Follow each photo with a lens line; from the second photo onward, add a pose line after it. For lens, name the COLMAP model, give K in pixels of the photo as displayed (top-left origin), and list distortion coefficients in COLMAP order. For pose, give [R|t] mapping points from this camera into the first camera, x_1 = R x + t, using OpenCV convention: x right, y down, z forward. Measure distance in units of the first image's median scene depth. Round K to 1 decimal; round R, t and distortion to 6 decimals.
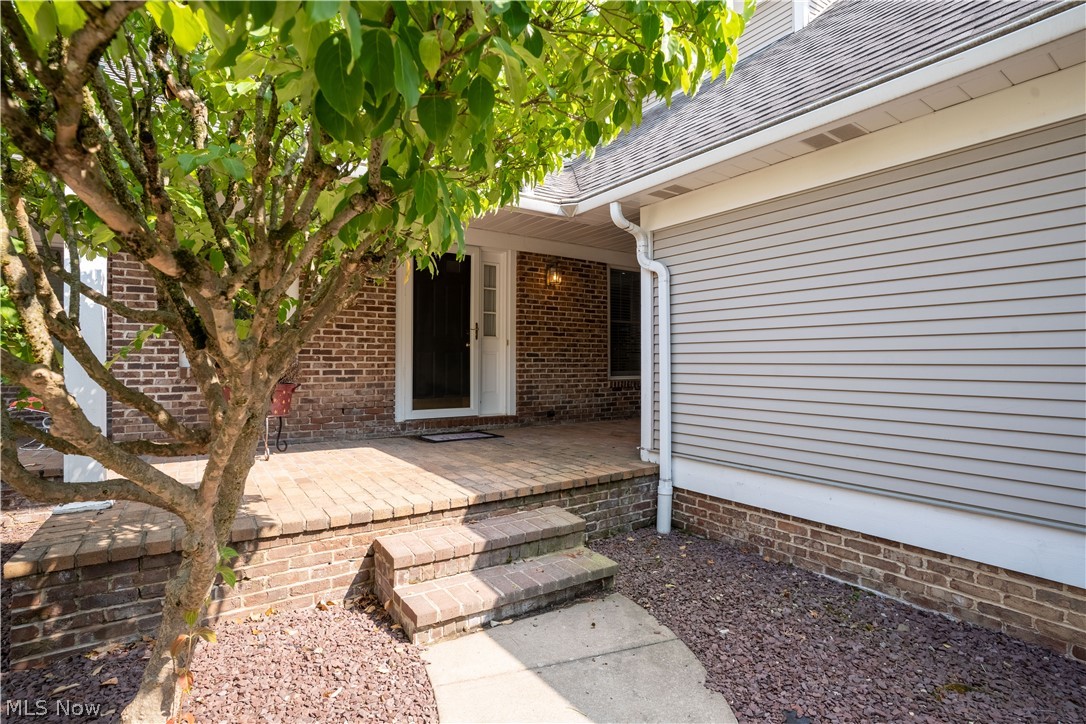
lens RADIAL K [[543.1, 0, 547.8], [0, 543.1, 356.3], [0, 0, 1]] dist [-0.086389, 0.040723]
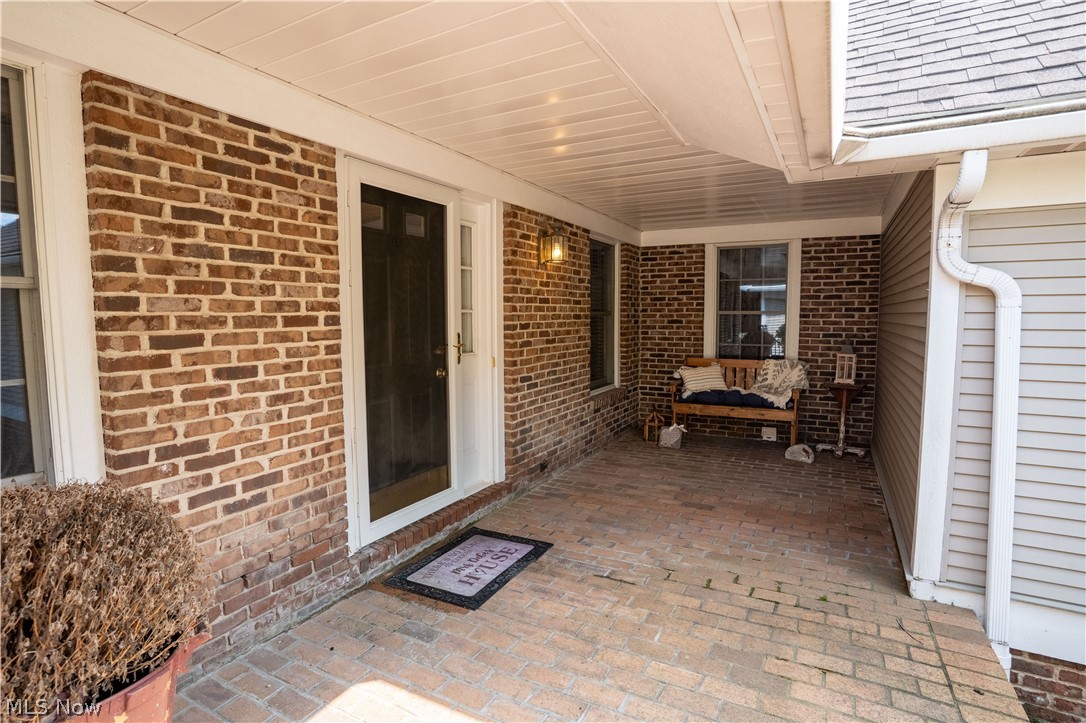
lens RADIAL K [[543.1, 0, 547.8], [0, 543.1, 355.8], [0, 0, 1]] dist [-0.086389, 0.040723]
pose [[0.876613, -0.042623, 0.479305, -0.348175], [-0.001950, 0.995747, 0.092113, -0.098878], [-0.481193, -0.081682, 0.872801, 0.534718]]
